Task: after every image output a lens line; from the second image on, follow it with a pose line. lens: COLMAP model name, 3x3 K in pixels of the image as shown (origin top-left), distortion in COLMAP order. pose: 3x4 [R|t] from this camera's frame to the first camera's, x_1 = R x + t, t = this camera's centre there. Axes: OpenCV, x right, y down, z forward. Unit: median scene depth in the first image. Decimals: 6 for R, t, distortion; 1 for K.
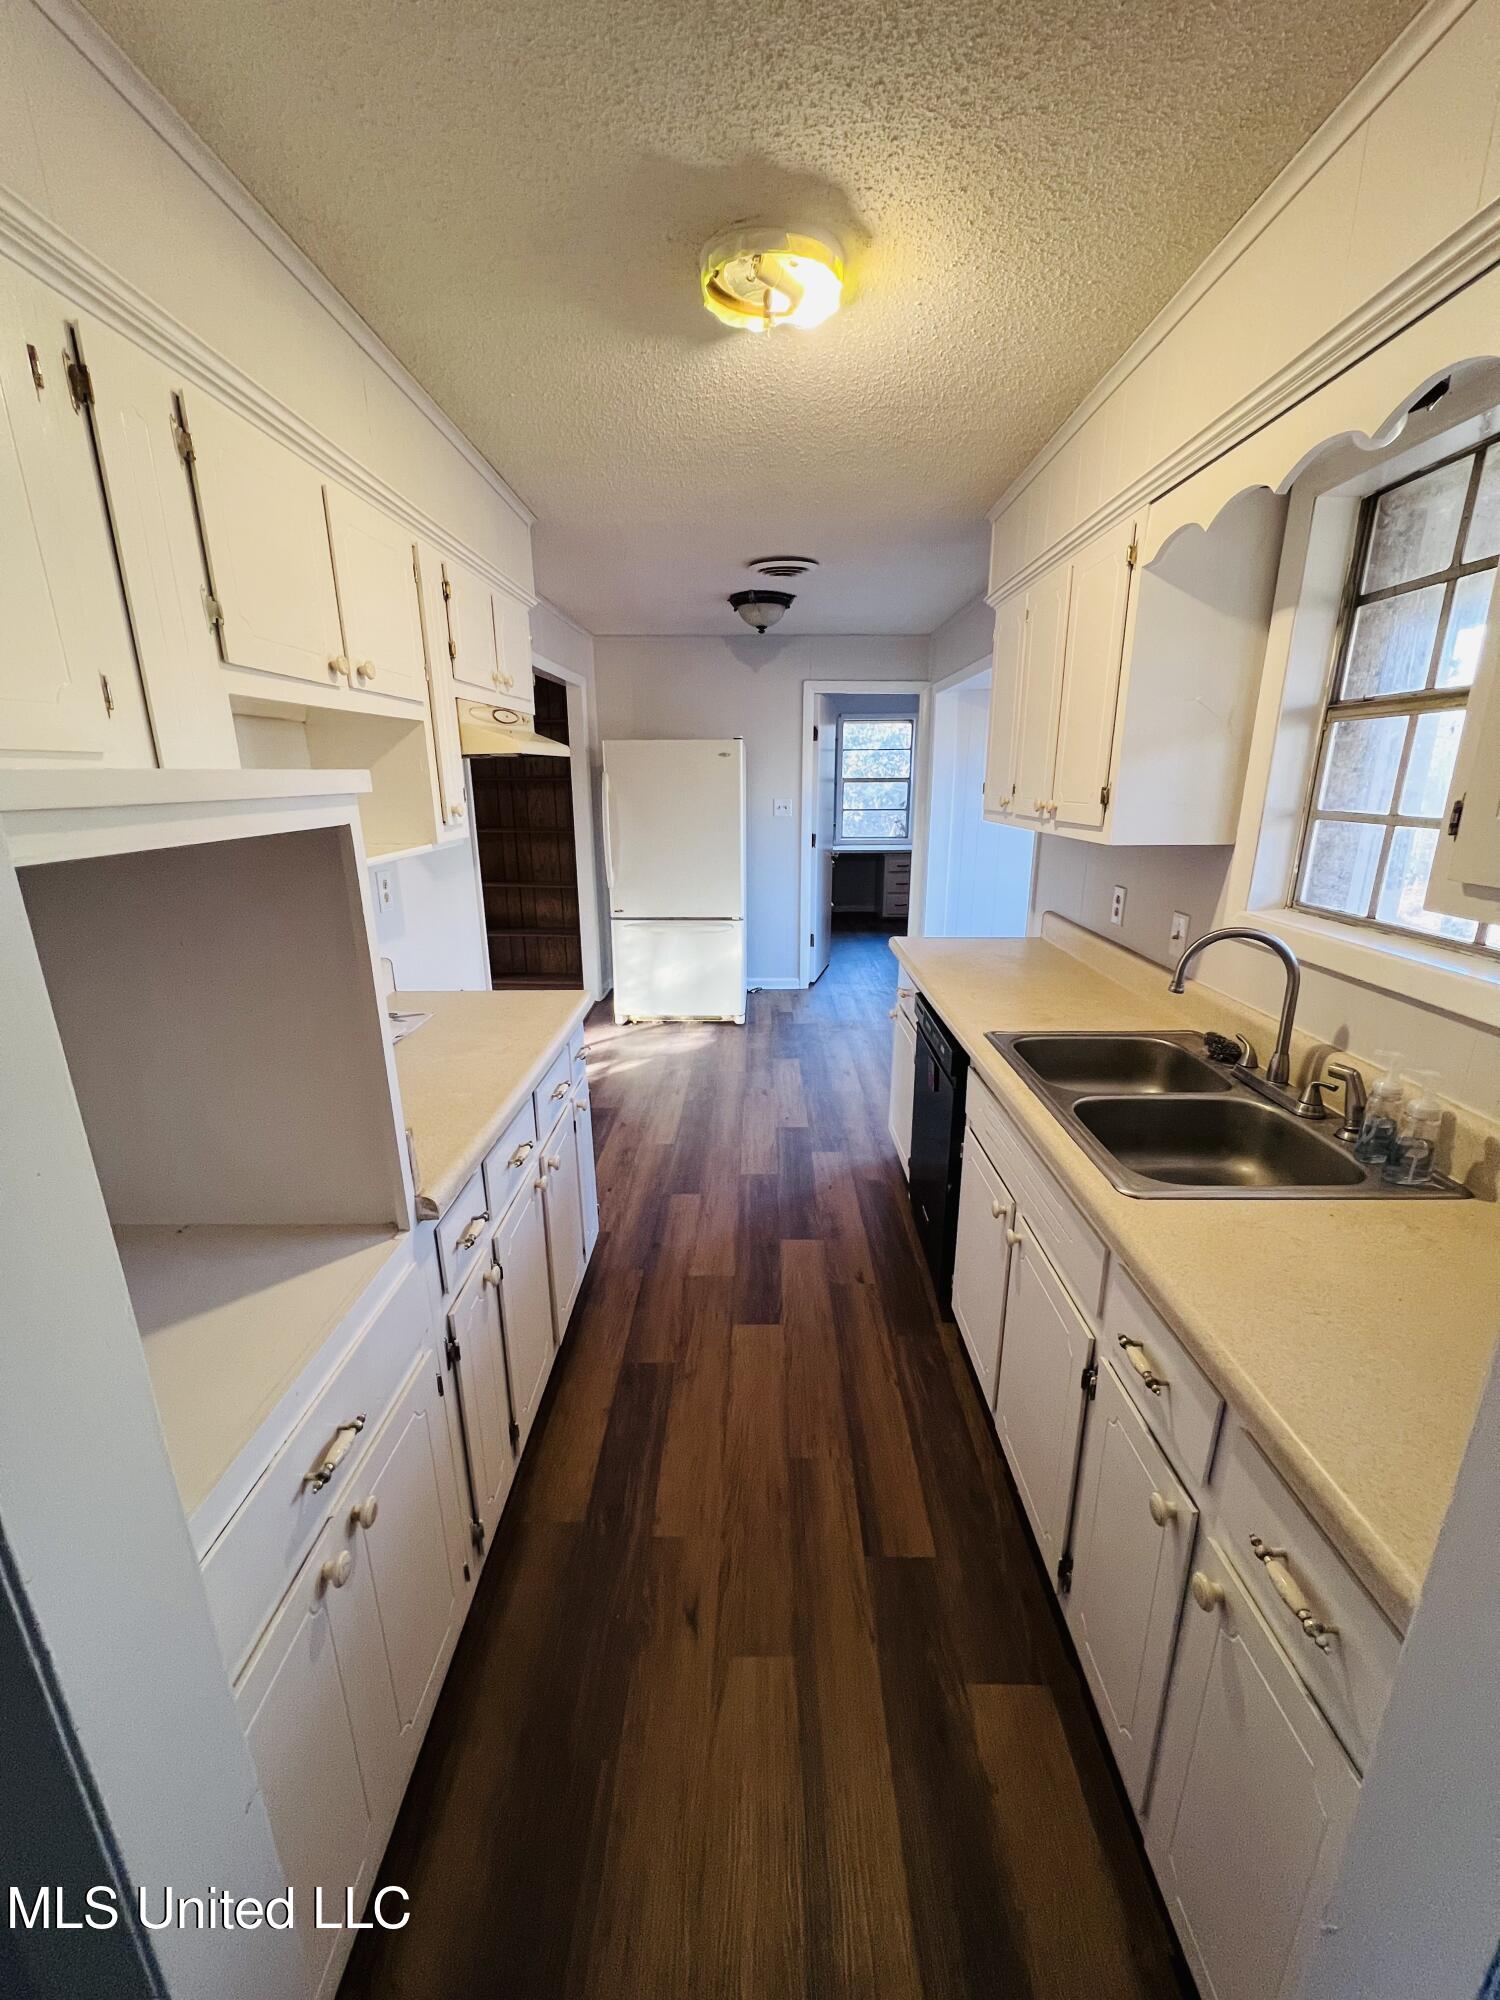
lens RADIAL K [[795.8, 0, 751.1], [0, 795.8, 1002.4], [0, 0, 1]] dist [-0.005672, 0.001869]
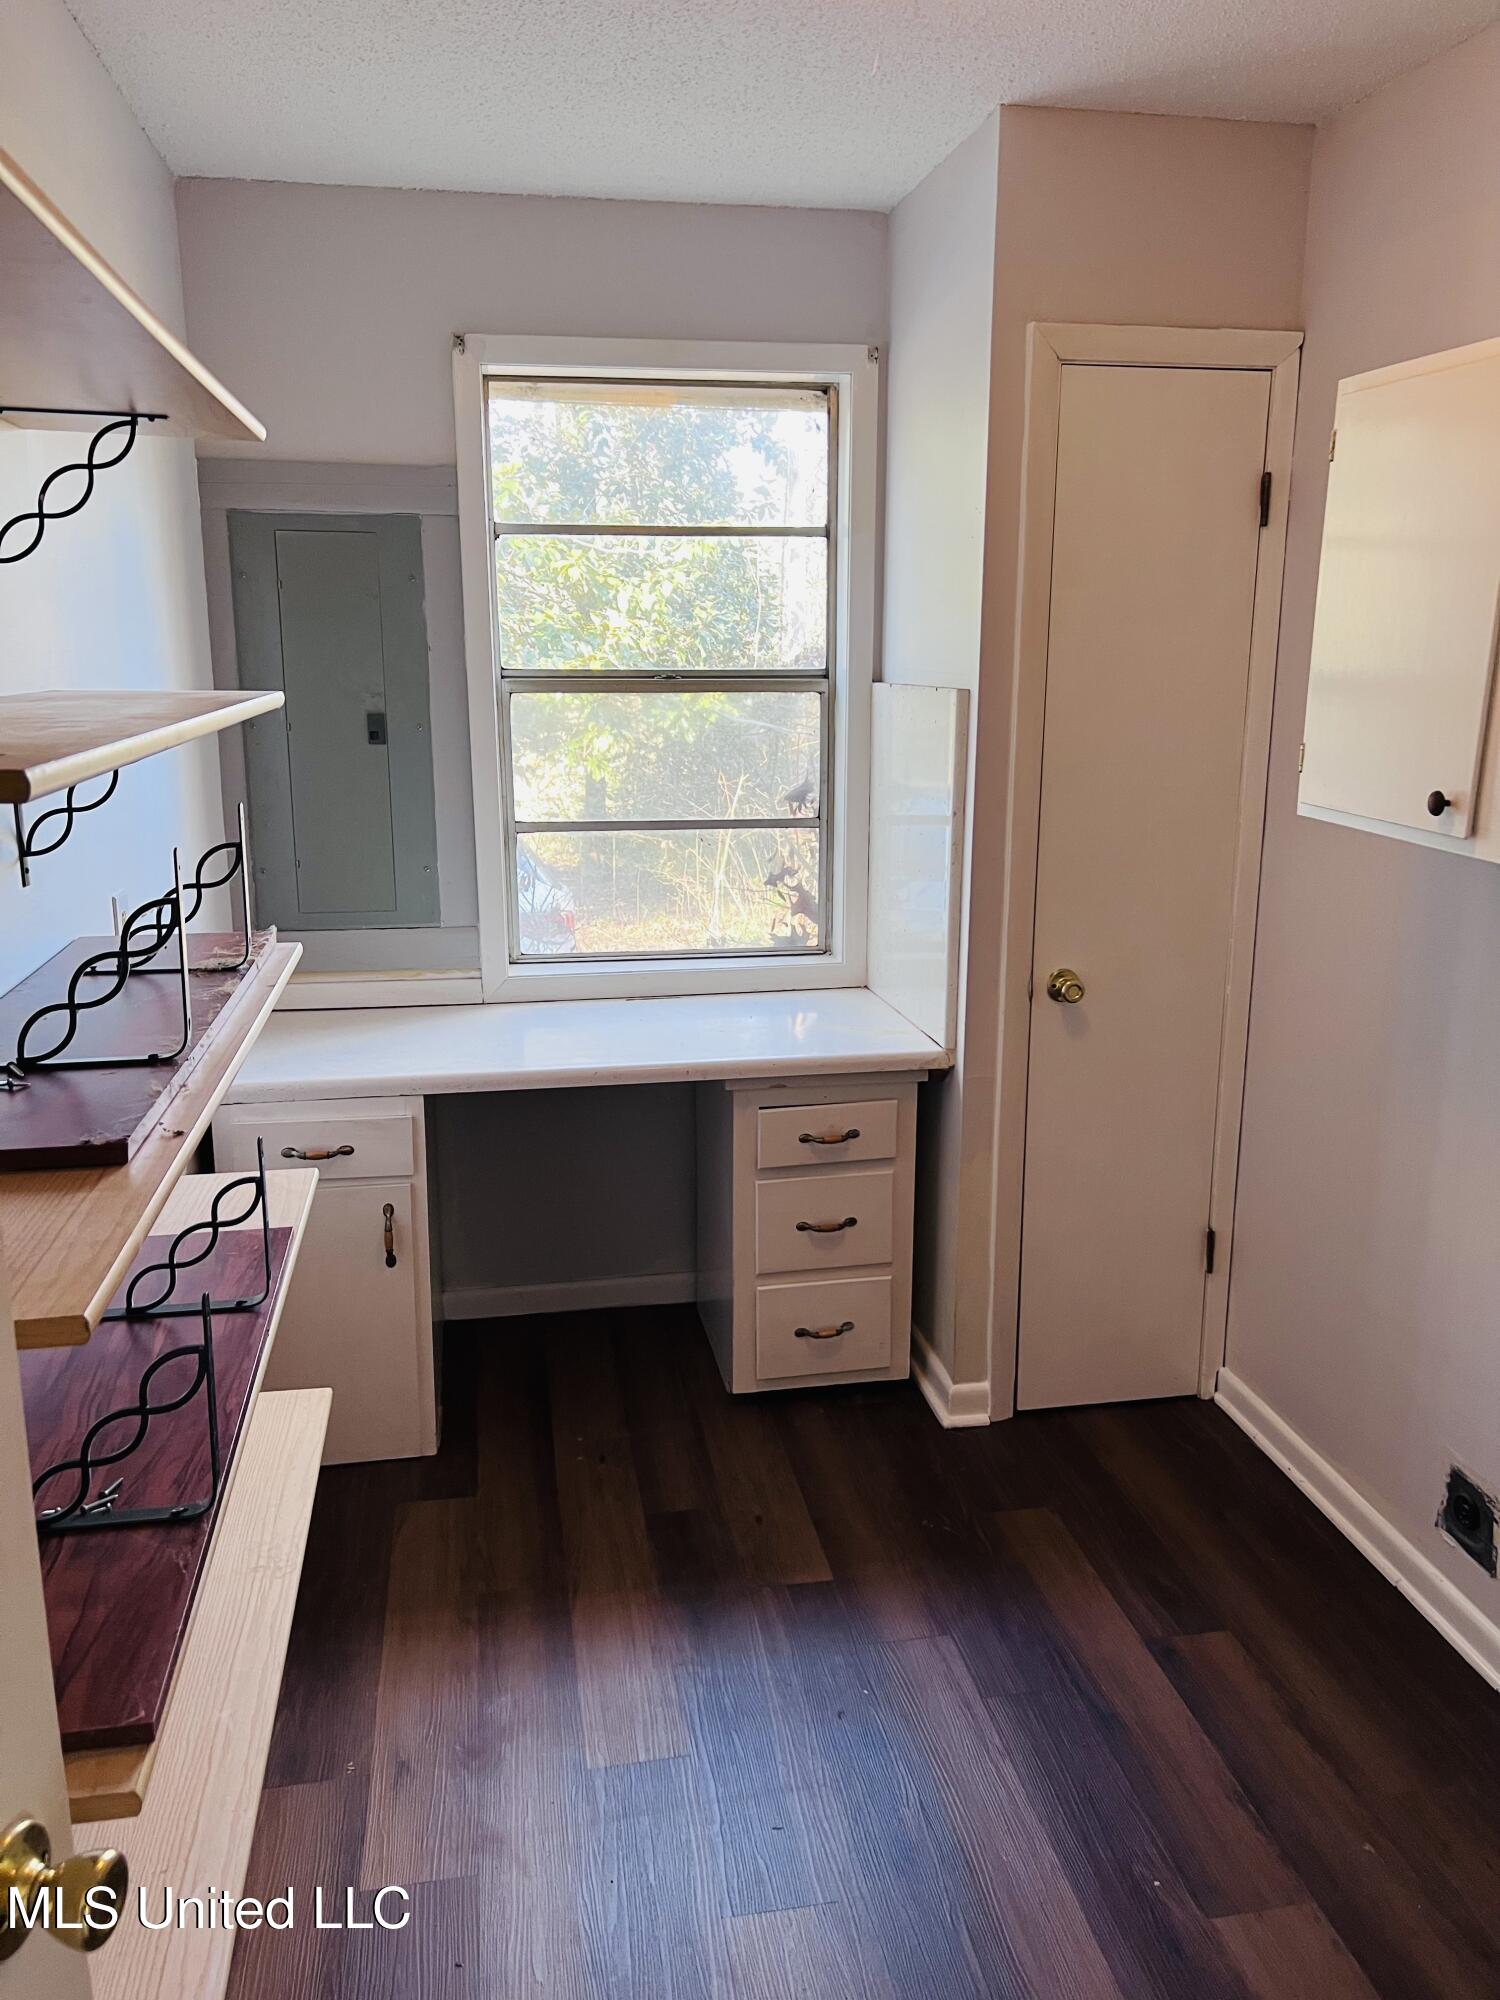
lens RADIAL K [[1518.3, 0, 751.0], [0, 1518.3, 997.7], [0, 0, 1]] dist [0.000404, 0.000041]
pose [[0.981598, -0.035711, 0.187590, 0.101487], [0.046281, 0.997560, -0.052271, -0.176753], [-0.185266, 0.059991, 0.980856, 0.616279]]
